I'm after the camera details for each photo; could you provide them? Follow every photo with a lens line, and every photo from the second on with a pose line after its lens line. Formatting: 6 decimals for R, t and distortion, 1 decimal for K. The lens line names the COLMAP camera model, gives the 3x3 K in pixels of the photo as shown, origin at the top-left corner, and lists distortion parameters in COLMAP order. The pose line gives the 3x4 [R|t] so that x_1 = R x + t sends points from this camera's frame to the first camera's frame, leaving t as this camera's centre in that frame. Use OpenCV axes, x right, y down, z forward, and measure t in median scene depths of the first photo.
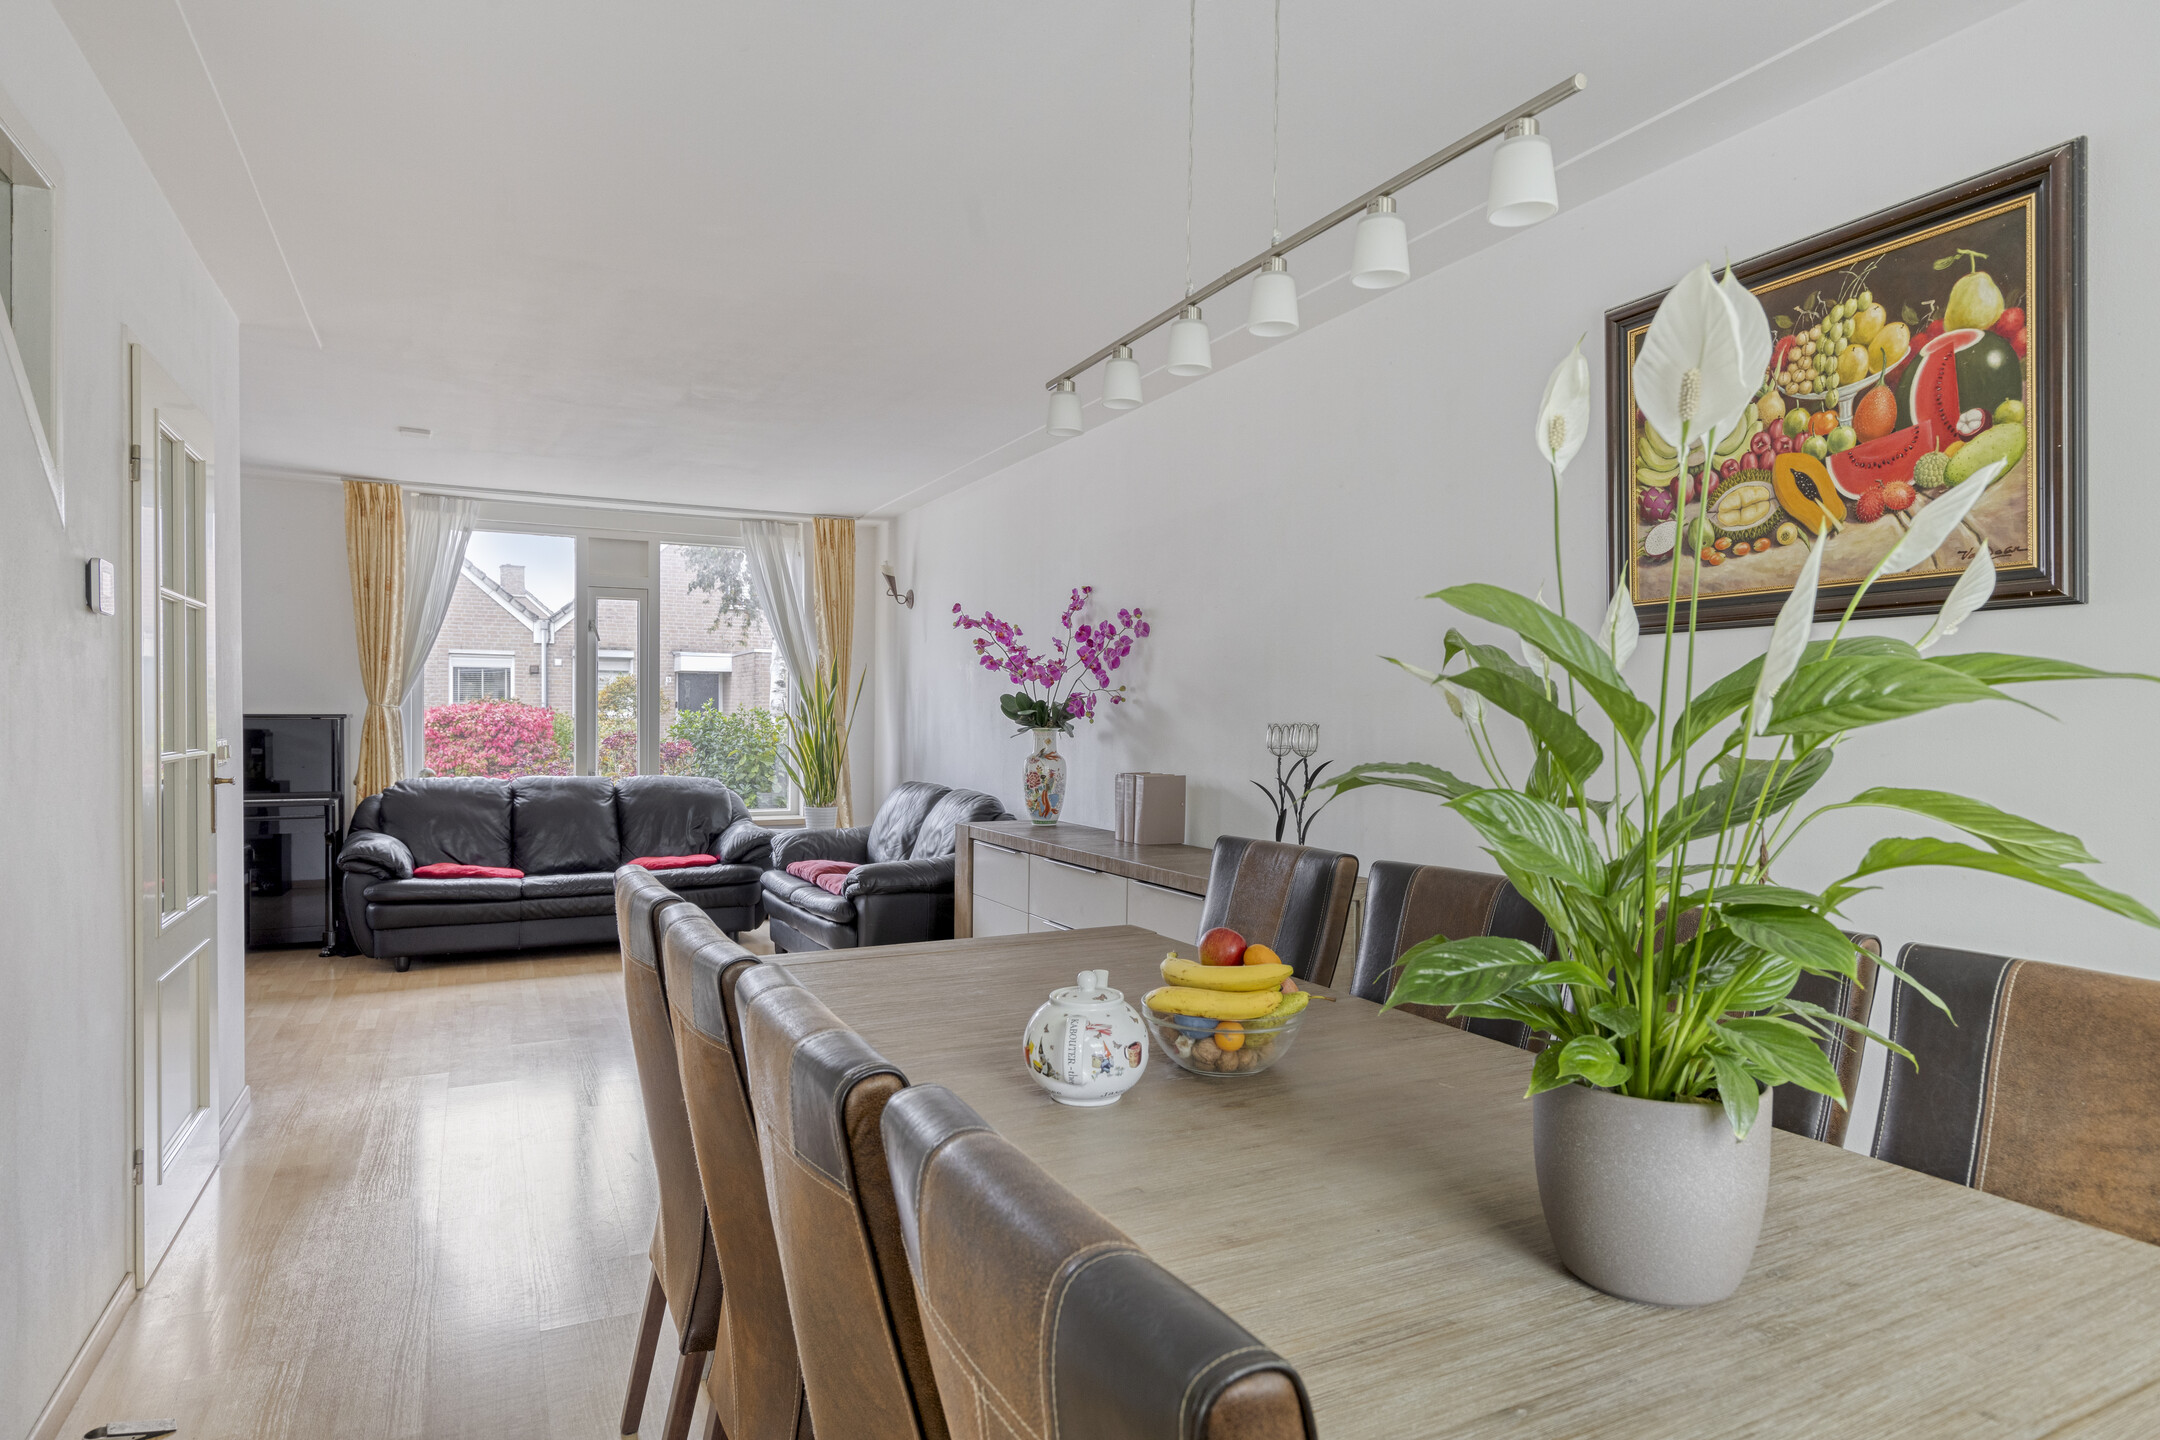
lens RADIAL K [[1189.7, 0, 1079.8], [0, 1189.7, 717.4], [0, 0, 1]] dist [0.000219, -0.000079]
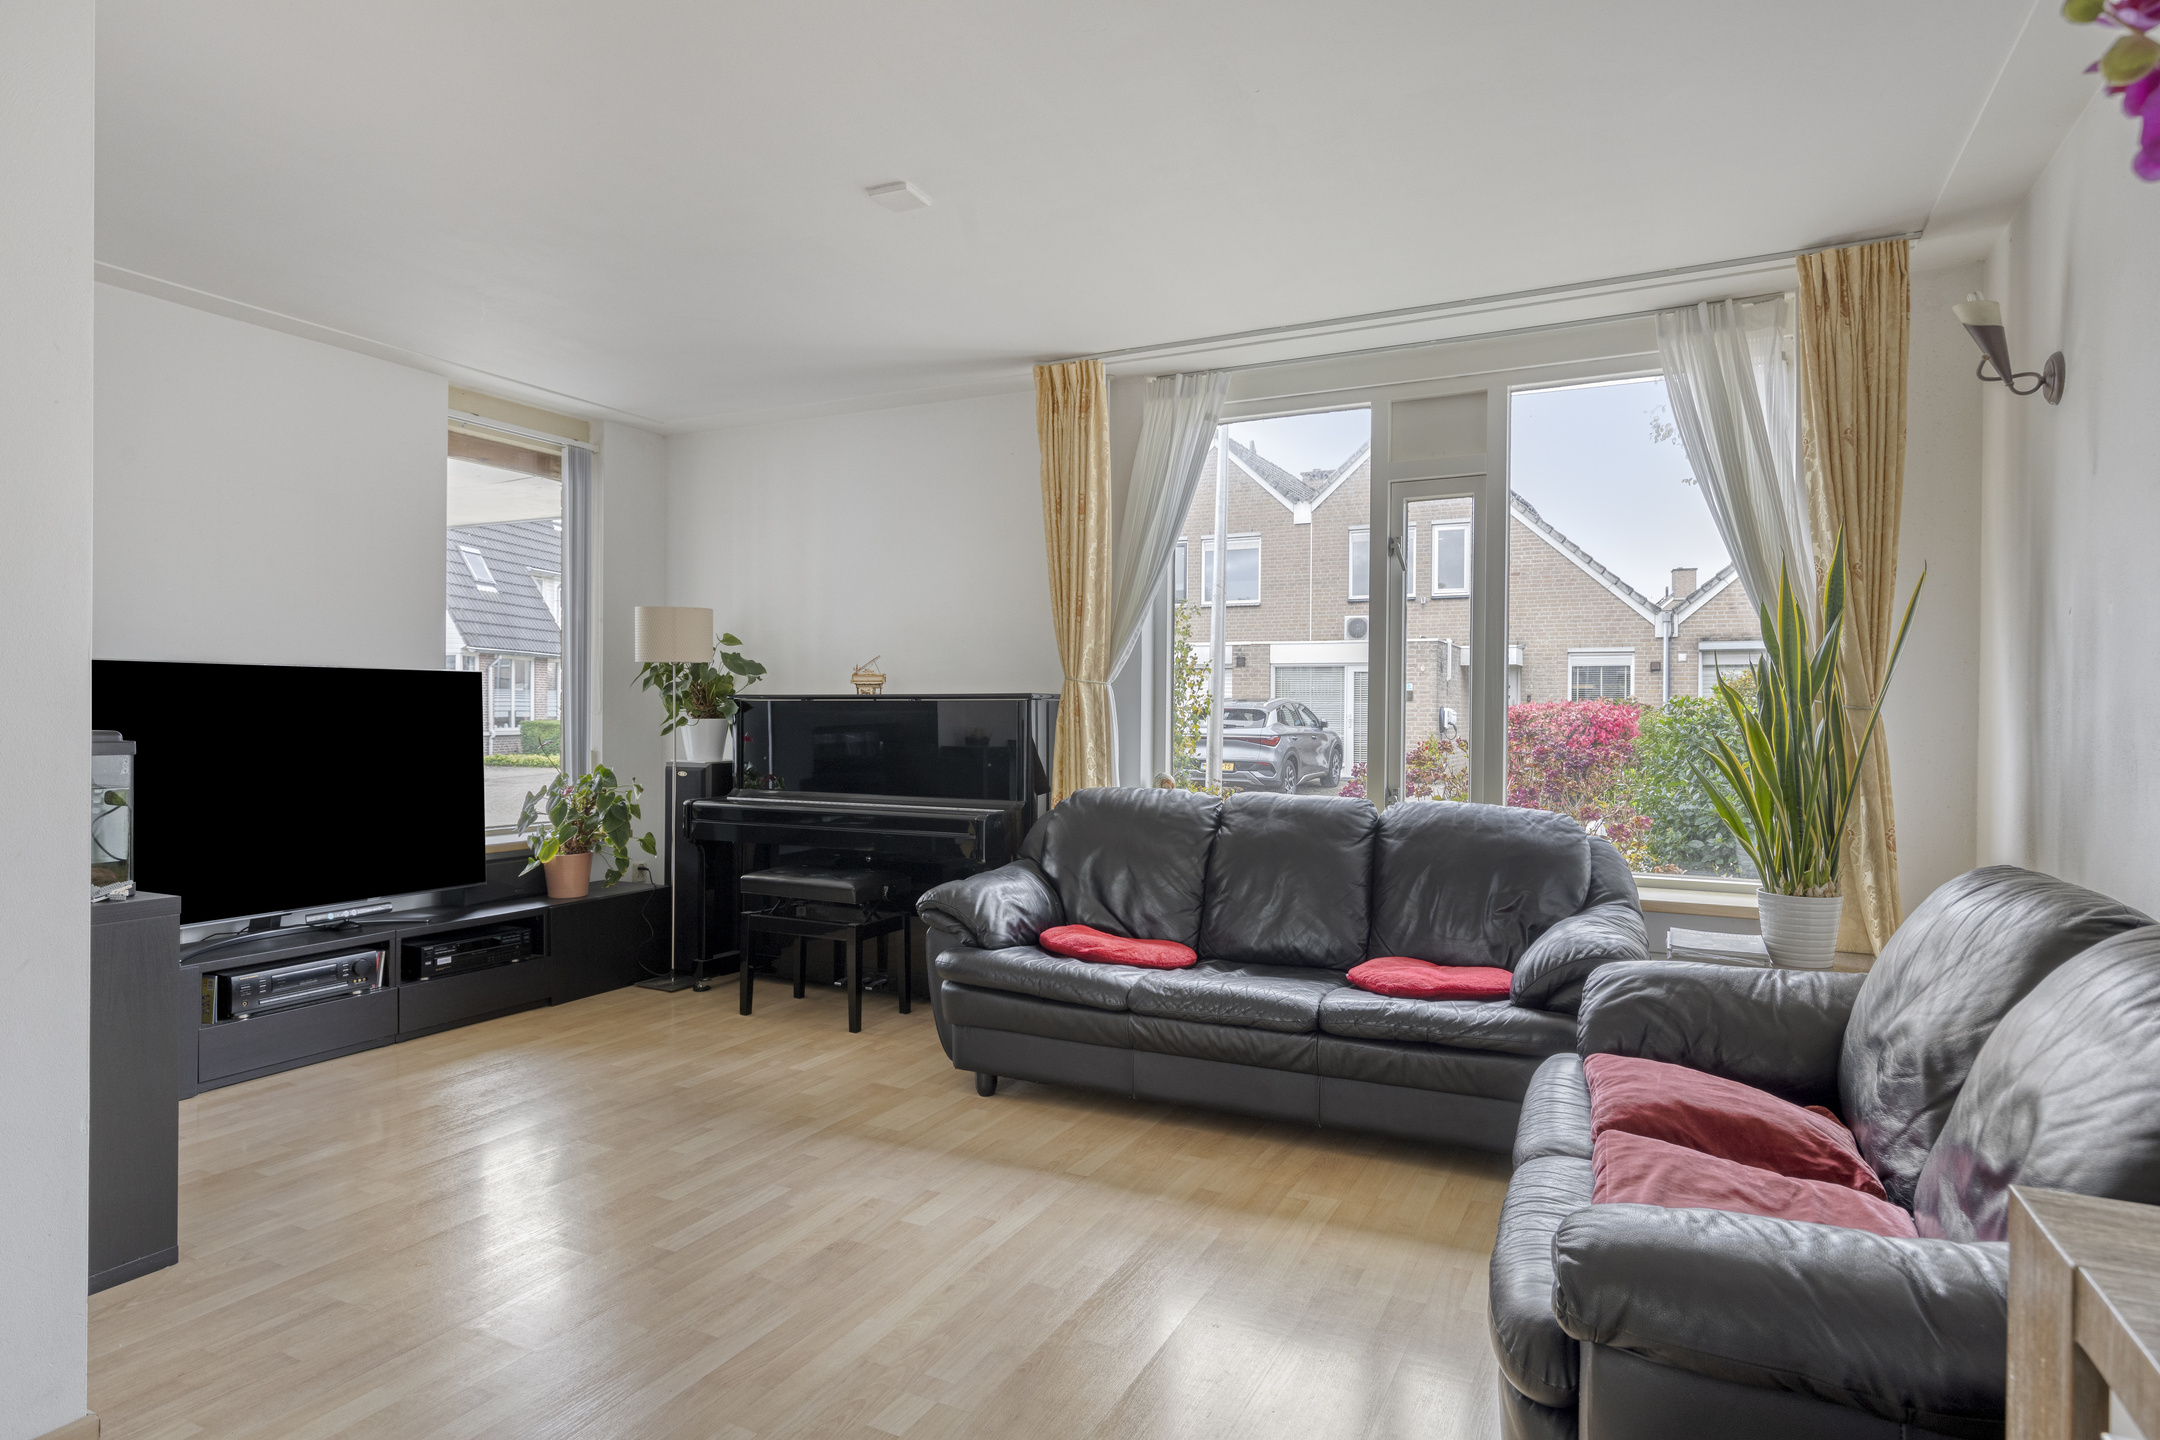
lens RADIAL K [[1189.7, 0, 1074.3], [0, 1189.7, 718.9], [0, 0, 1]] dist [0.000219, -0.000079]
pose [[0.610412, 0.001345, -0.792083, -0.033135], [-0.002760, 0.999996, -0.000429, 0.012024], [0.792079, 0.002448, 0.610413, 0.540488]]
